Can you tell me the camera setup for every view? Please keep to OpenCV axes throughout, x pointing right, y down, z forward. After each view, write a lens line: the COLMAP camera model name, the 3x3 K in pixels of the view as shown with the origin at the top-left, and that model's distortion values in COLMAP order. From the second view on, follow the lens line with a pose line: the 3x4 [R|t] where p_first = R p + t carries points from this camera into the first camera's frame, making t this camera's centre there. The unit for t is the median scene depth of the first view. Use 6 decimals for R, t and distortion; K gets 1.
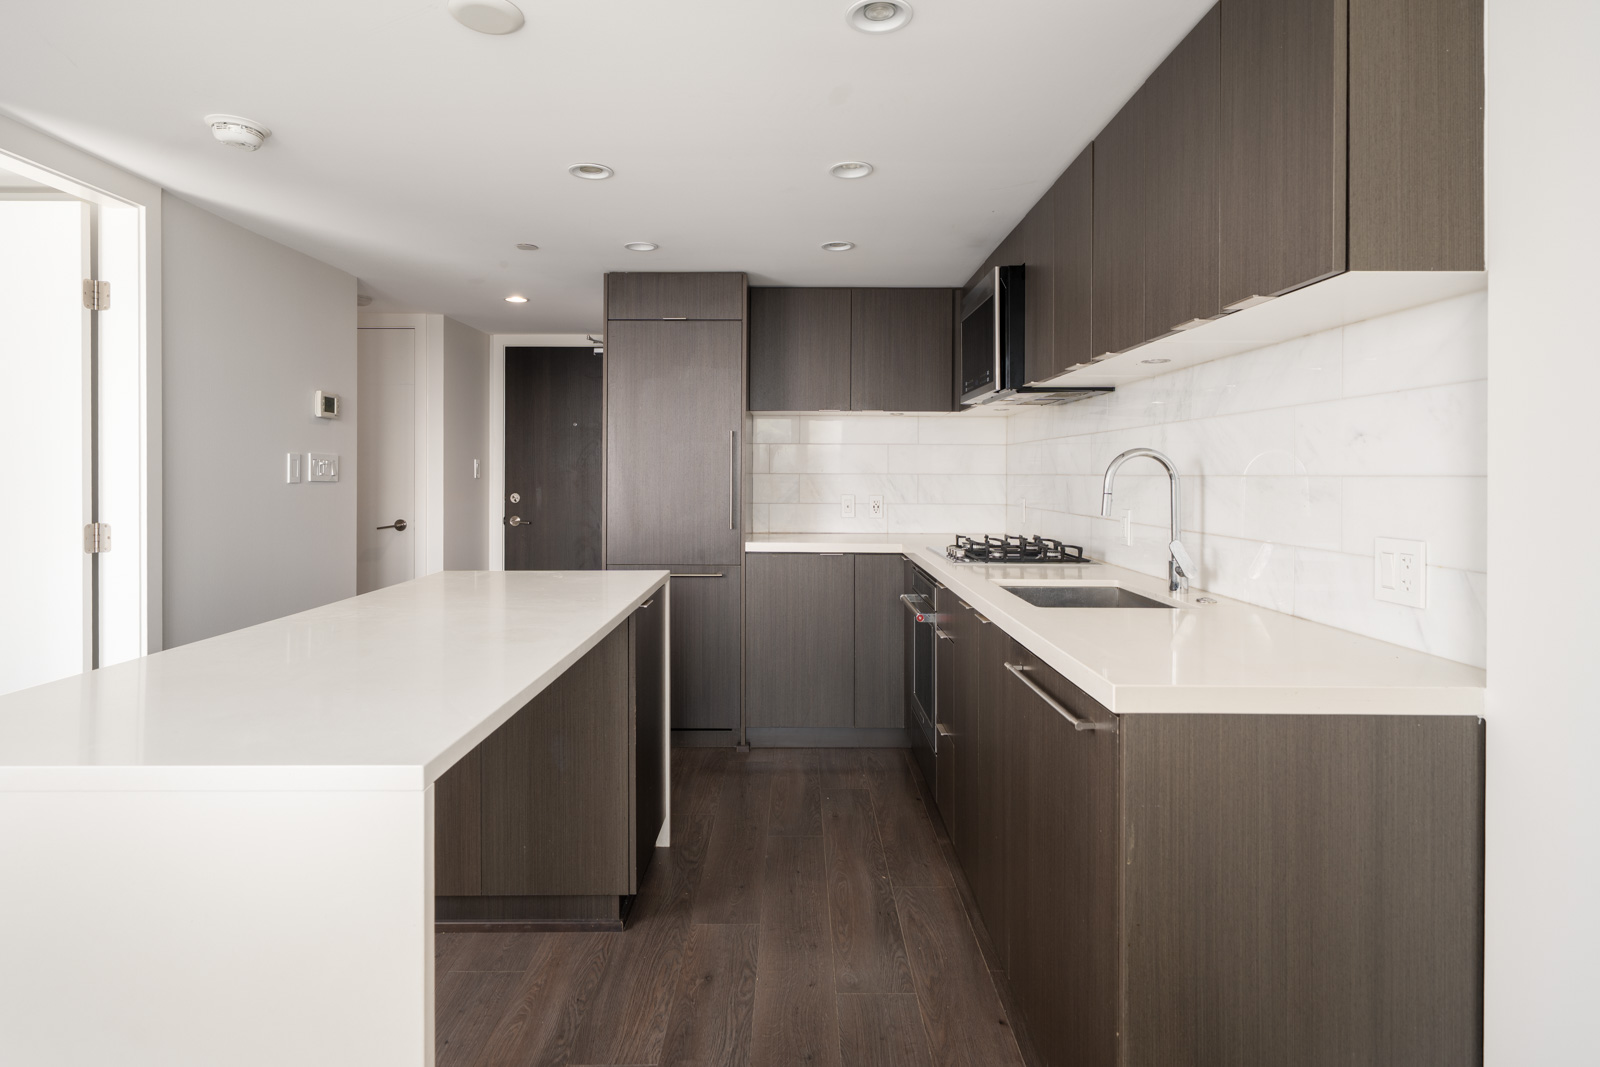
lens RADIAL K [[815.0, 0, 800.4], [0, 815.0, 474.7], [0, 0, 1]] dist [-0.001295, 0.000053]
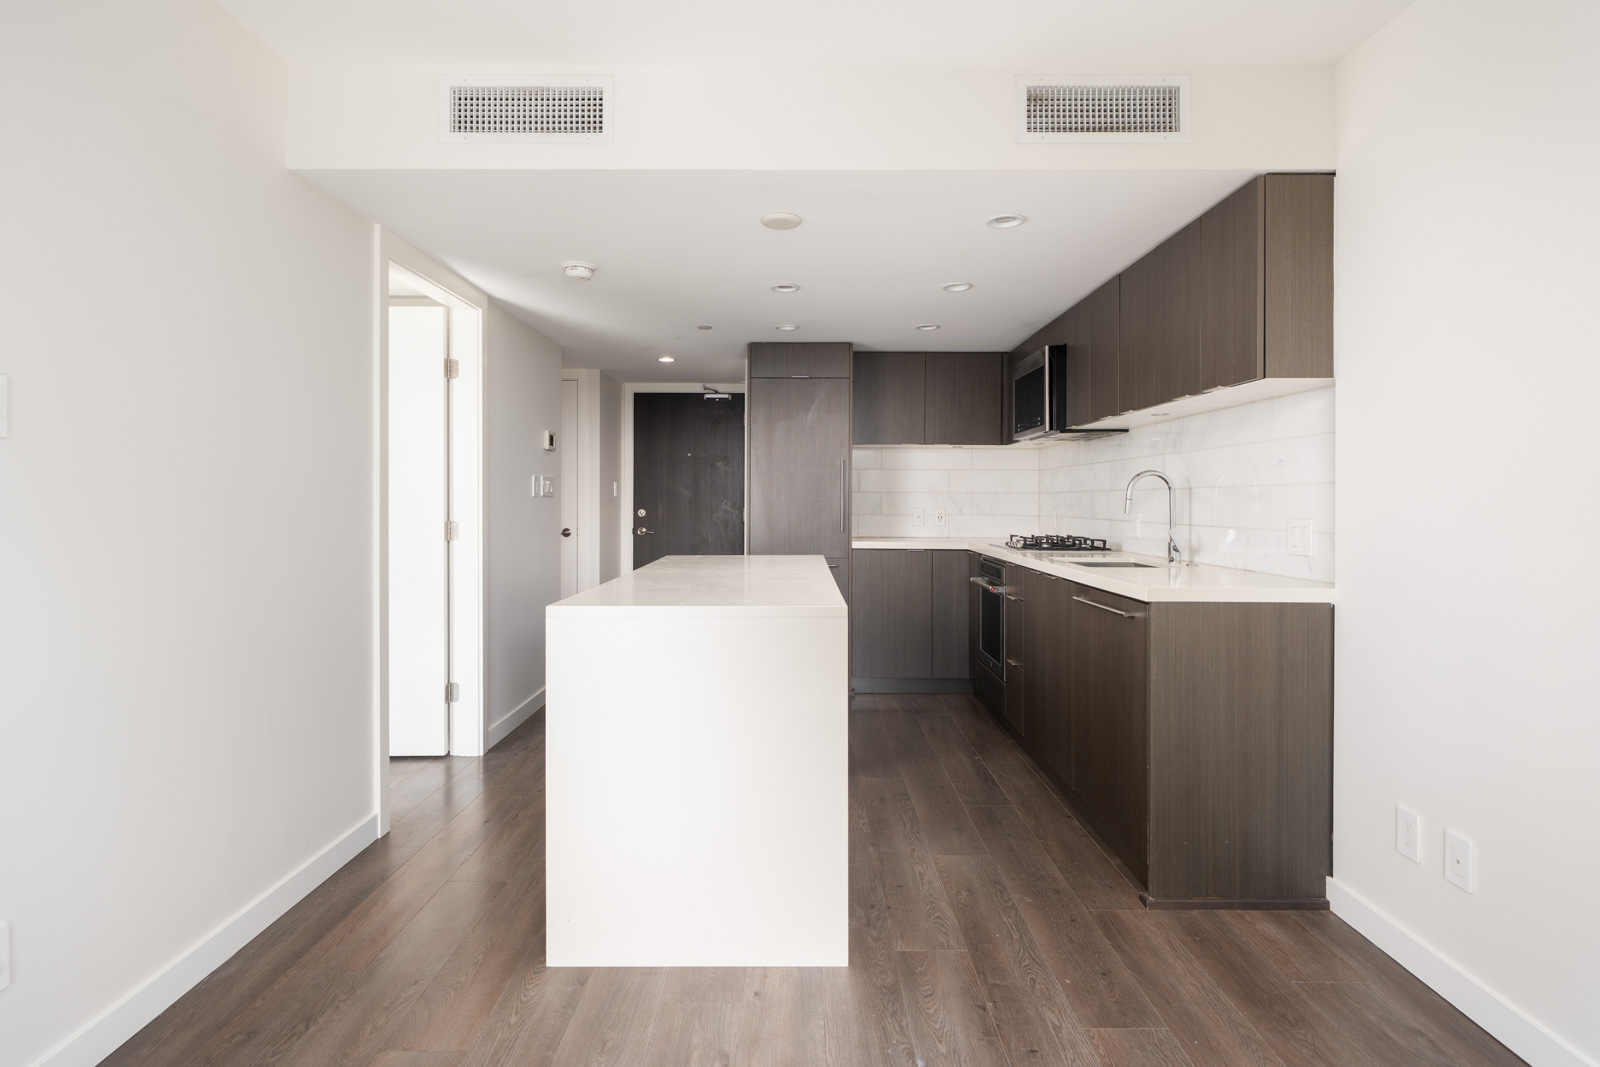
lens RADIAL K [[776.5, 0, 800.7], [0, 776.5, 500.9], [0, 0, 1]] dist [0.000442, 0.000143]
pose [[0.999990, 0.000349, -0.004390, -0.190646], [-0.000354, 0.999999, -0.001246, 0.021755], [0.004390, 0.001248, 0.999990, -0.380502]]
